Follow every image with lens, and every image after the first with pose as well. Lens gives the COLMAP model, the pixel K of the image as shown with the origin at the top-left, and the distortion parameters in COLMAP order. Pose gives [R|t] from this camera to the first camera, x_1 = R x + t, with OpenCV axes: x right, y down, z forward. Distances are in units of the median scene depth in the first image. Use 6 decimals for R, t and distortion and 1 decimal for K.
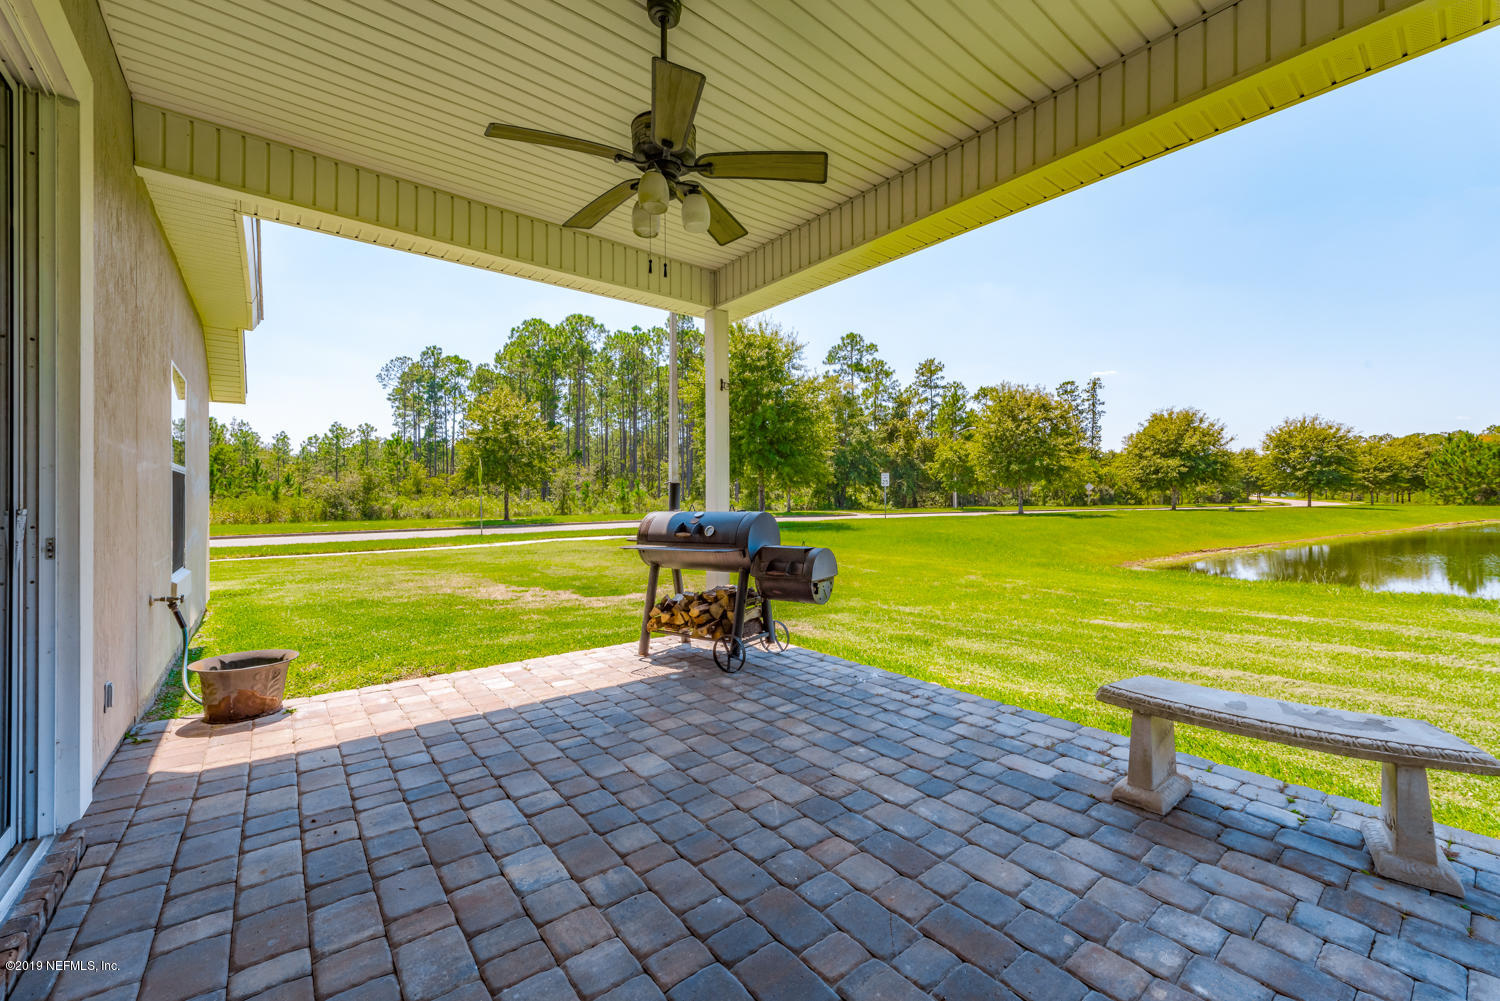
lens RADIAL K [[601.2, 0, 756.3], [0, 601.2, 502.0], [0, 0, 1]] dist [0.010521, -0.005451]
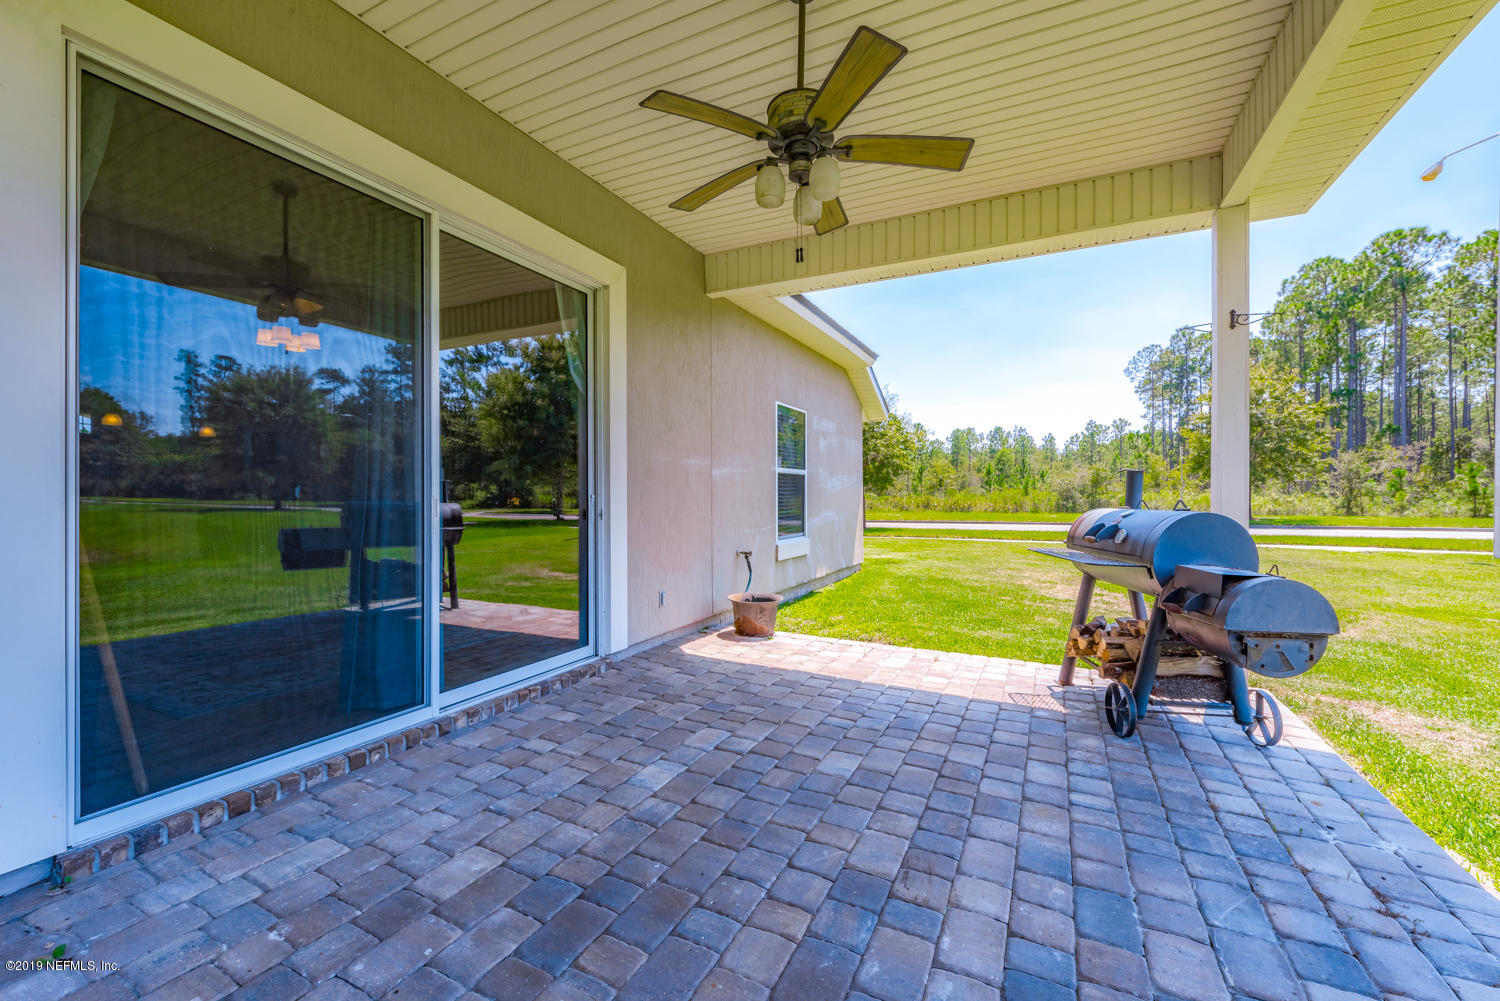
lens RADIAL K [[601.2, 0, 756.3], [0, 601.2, 502.0], [0, 0, 1]] dist [0.010521, -0.005451]
pose [[0.414555, 0.018483, -0.909837, 0.383843], [-0.009356, 0.999827, 0.016048, -0.000898], [0.909976, 0.001860, 0.414656, 0.282851]]
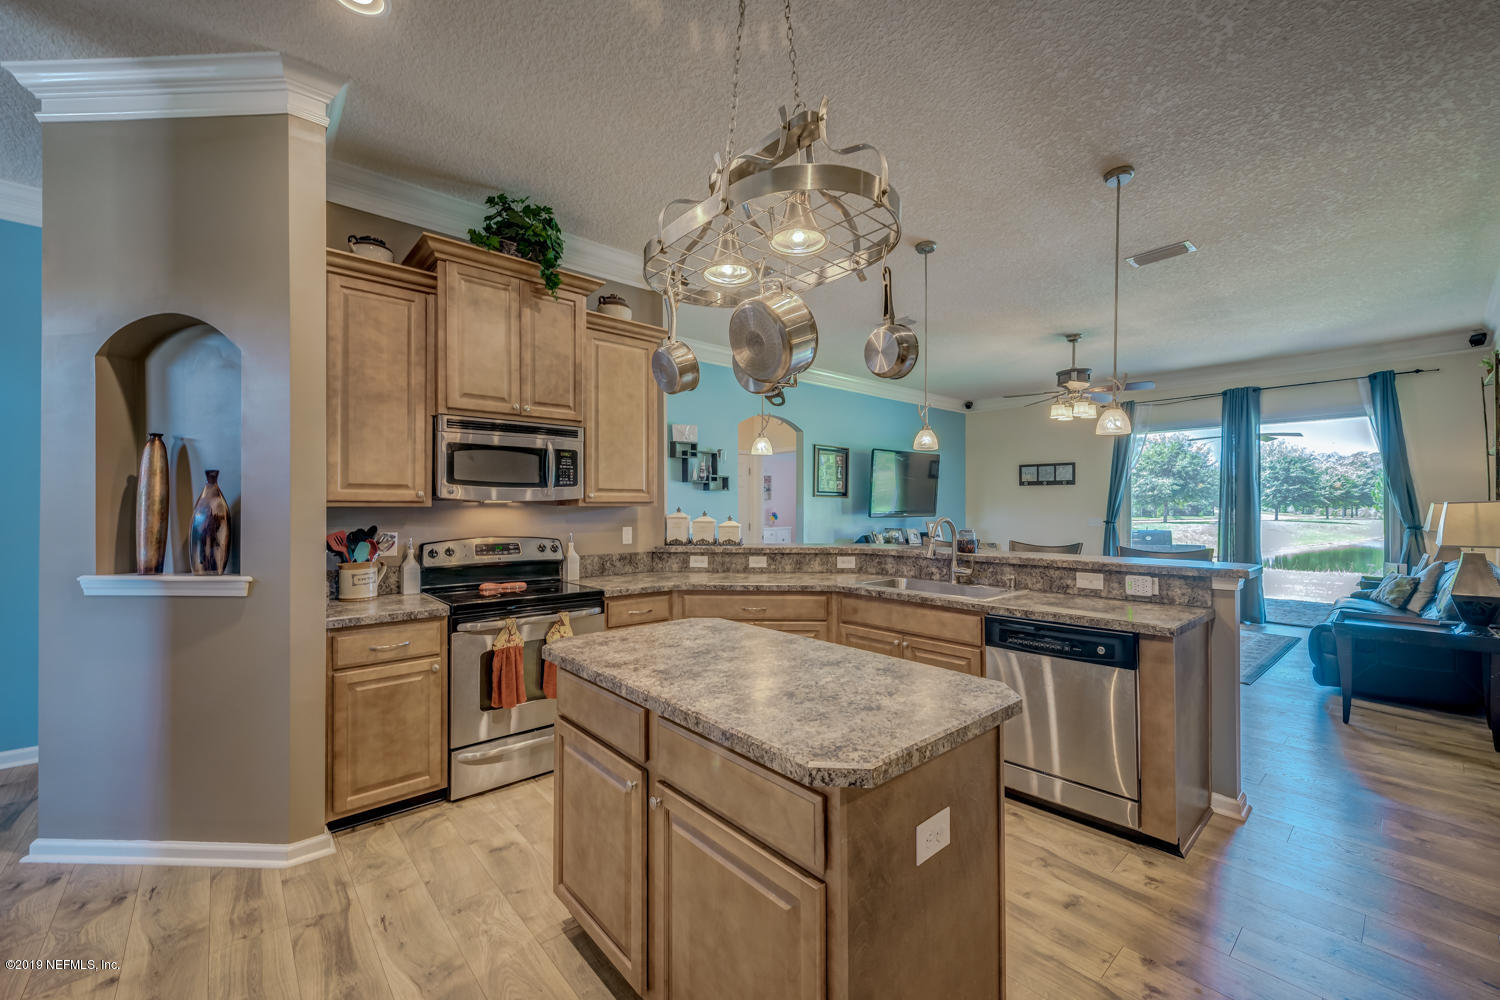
lens RADIAL K [[601.2, 0, 756.3], [0, 601.2, 501.5], [0, 0, 1]] dist [0.010521, -0.005451]
pose [[0.998888, 0.008043, 0.046460, -1.844914], [-0.007357, 0.999861, -0.014933, -0.053213], [-0.046574, 0.014575, 0.998809, -1.423051]]
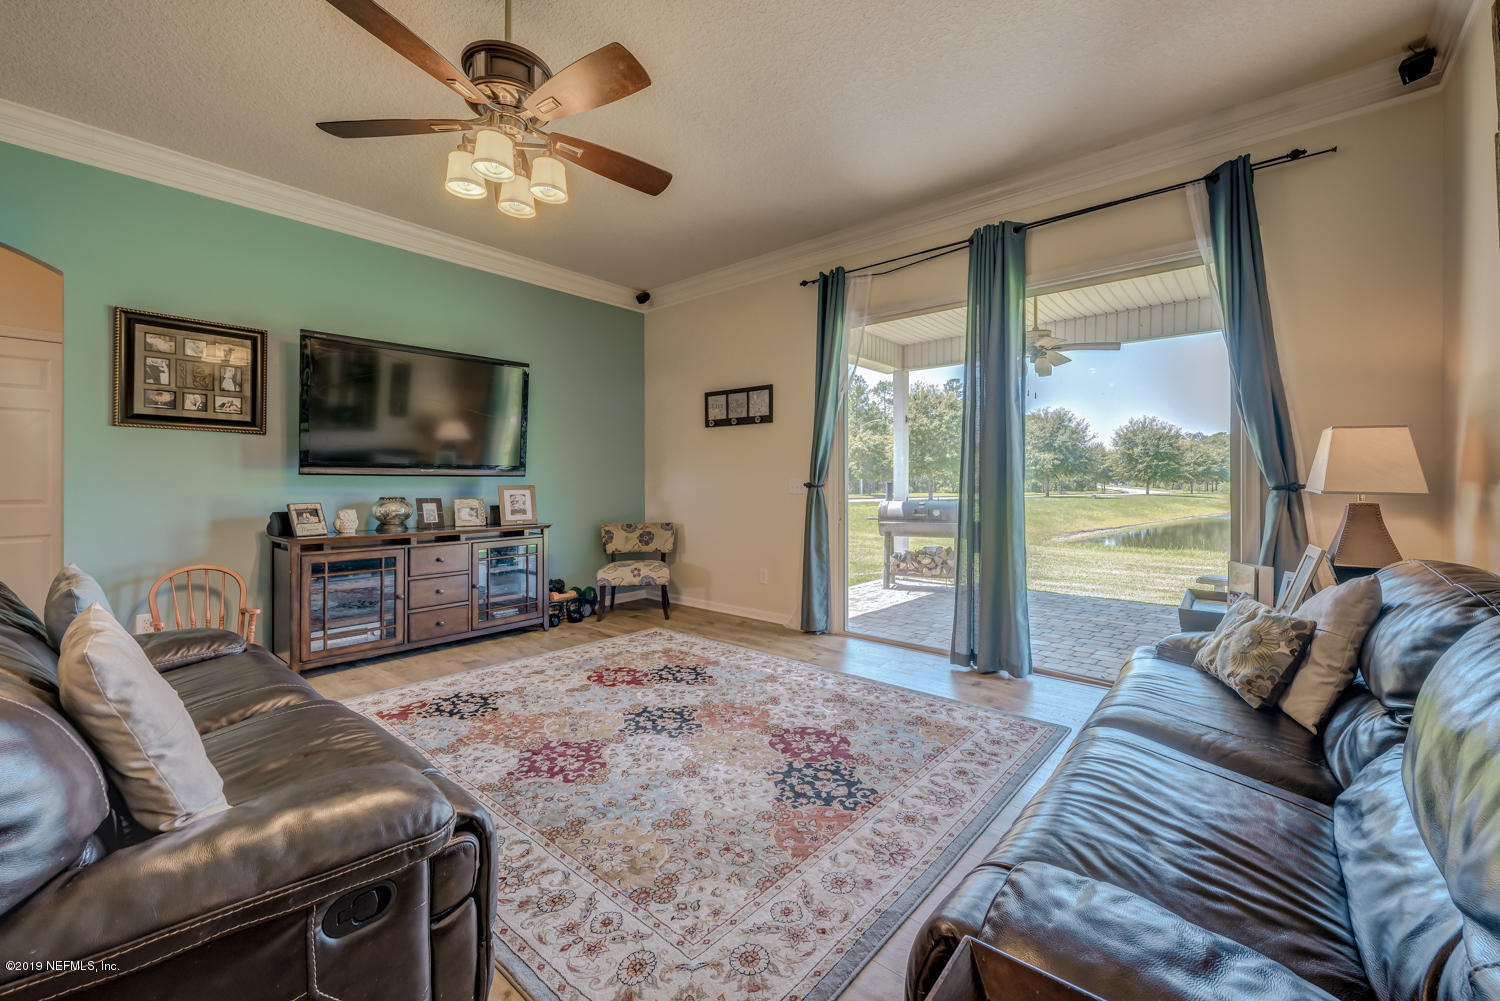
lens RADIAL K [[611.8, 0, 757.5], [0, 611.8, 483.3], [0, 0, 1]] dist [-0.001231, -0.000552]
pose [[0.983139, 0.007546, 0.182703, -0.875349], [-0.006337, 0.999954, -0.007201, -0.017666], [-0.182749, 0.005922, 0.983142, -0.583508]]
